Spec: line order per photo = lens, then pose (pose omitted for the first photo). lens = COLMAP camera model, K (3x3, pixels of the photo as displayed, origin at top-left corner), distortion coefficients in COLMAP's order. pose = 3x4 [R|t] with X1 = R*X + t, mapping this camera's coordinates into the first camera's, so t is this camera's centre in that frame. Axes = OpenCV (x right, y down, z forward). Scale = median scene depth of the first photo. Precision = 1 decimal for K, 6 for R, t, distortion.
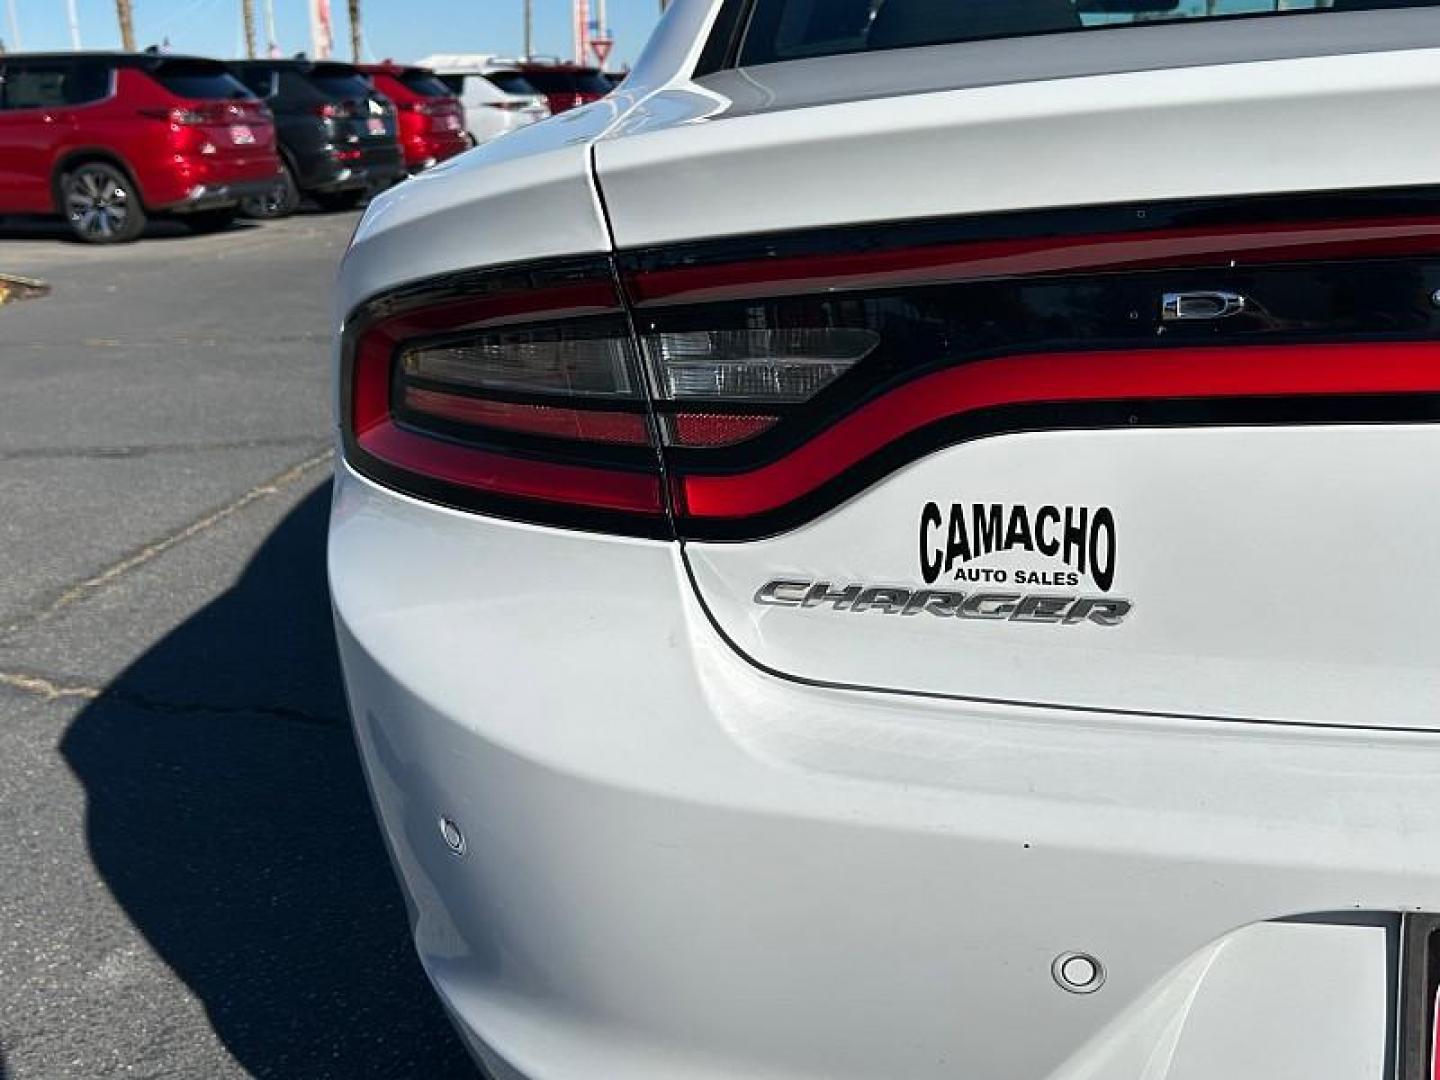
lens RADIAL K [[1421.0, 0, 718.4], [0, 1421.0, 531.9], [0, 0, 1]] dist [0.054090, 0.000000]
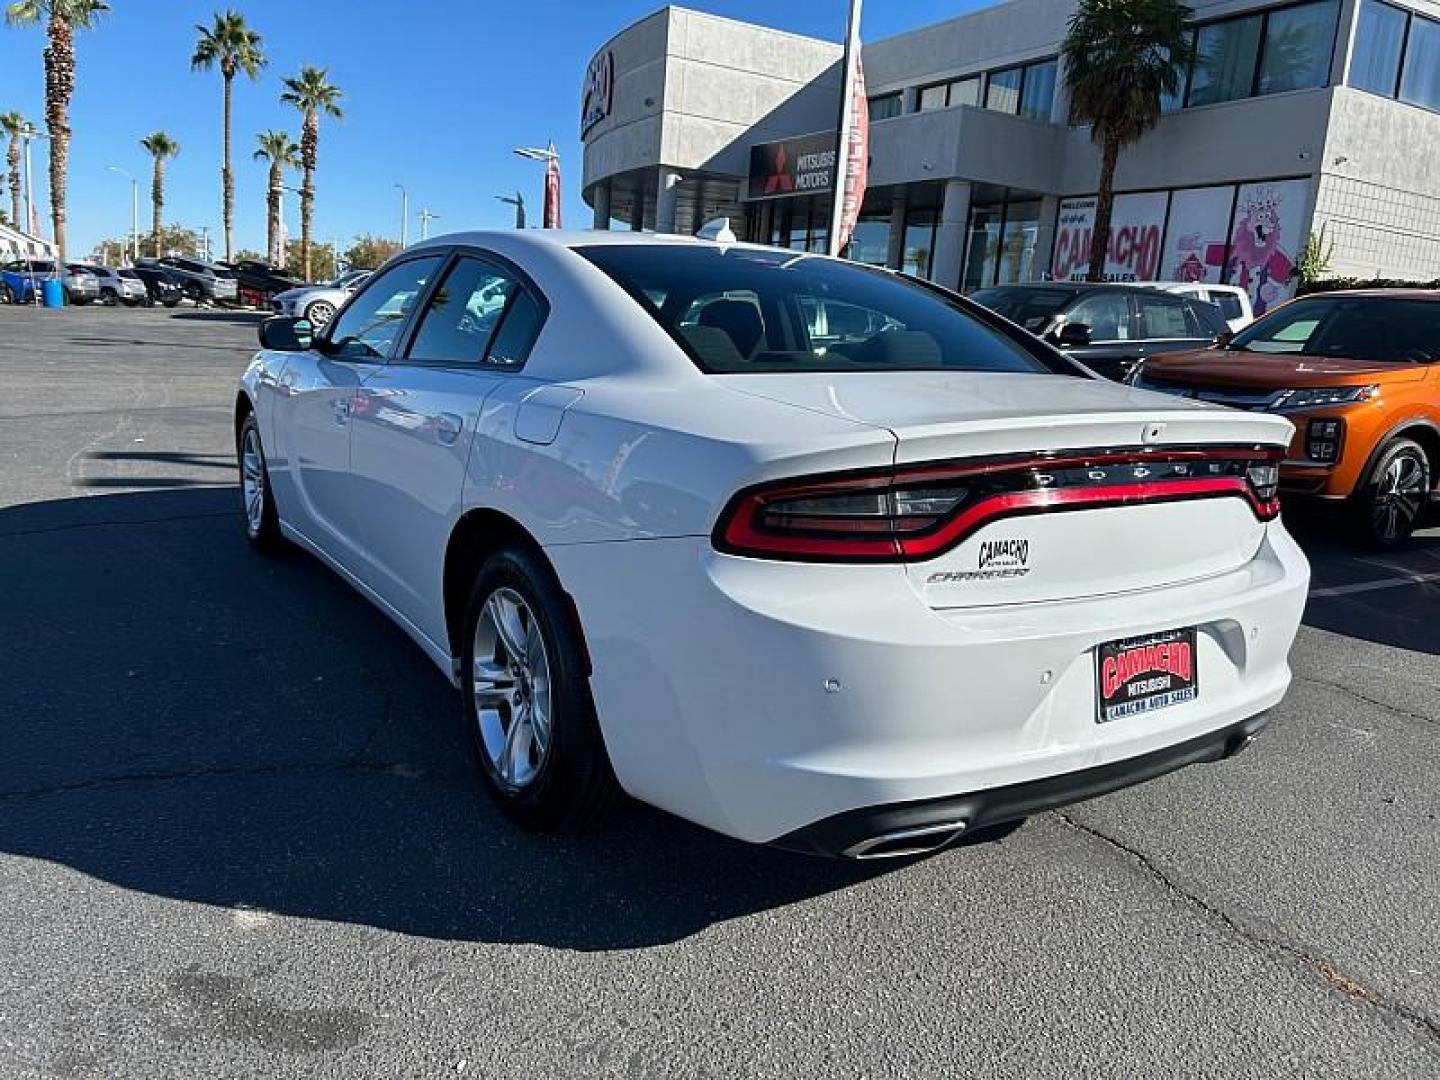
lens RADIAL K [[1063.3, 0, 704.1], [0, 1063.3, 552.8], [0, 0, 1]] dist [0.056501, -0.048094]
pose [[0.754513, -0.070052, 0.652536, -0.488990], [0.111070, 0.993574, -0.021764, -0.003973], [-0.646818, 0.088898, 0.757445, -0.103280]]
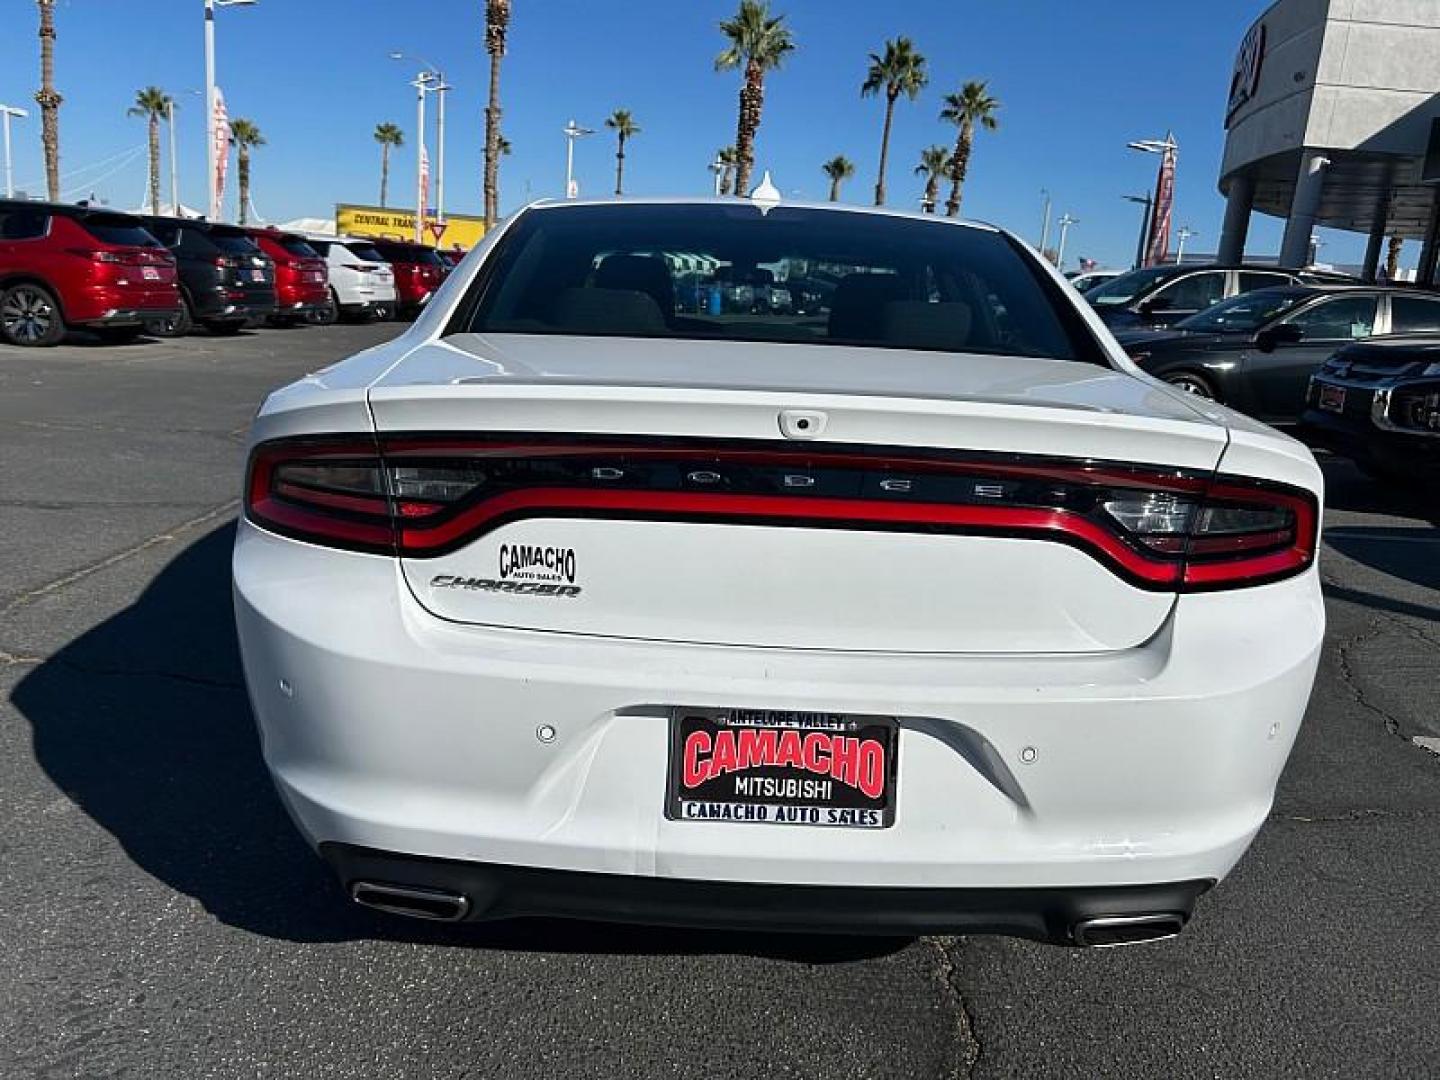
lens RADIAL K [[1063.3, 0, 707.8], [0, 1063.3, 550.7], [0, 0, 1]] dist [0.056501, -0.048094]
pose [[0.983008, 0.051073, 0.176315, 0.044684], [-0.043327, 0.997931, -0.047513, 0.015988], [-0.178376, 0.039066, 0.983186, -0.223315]]
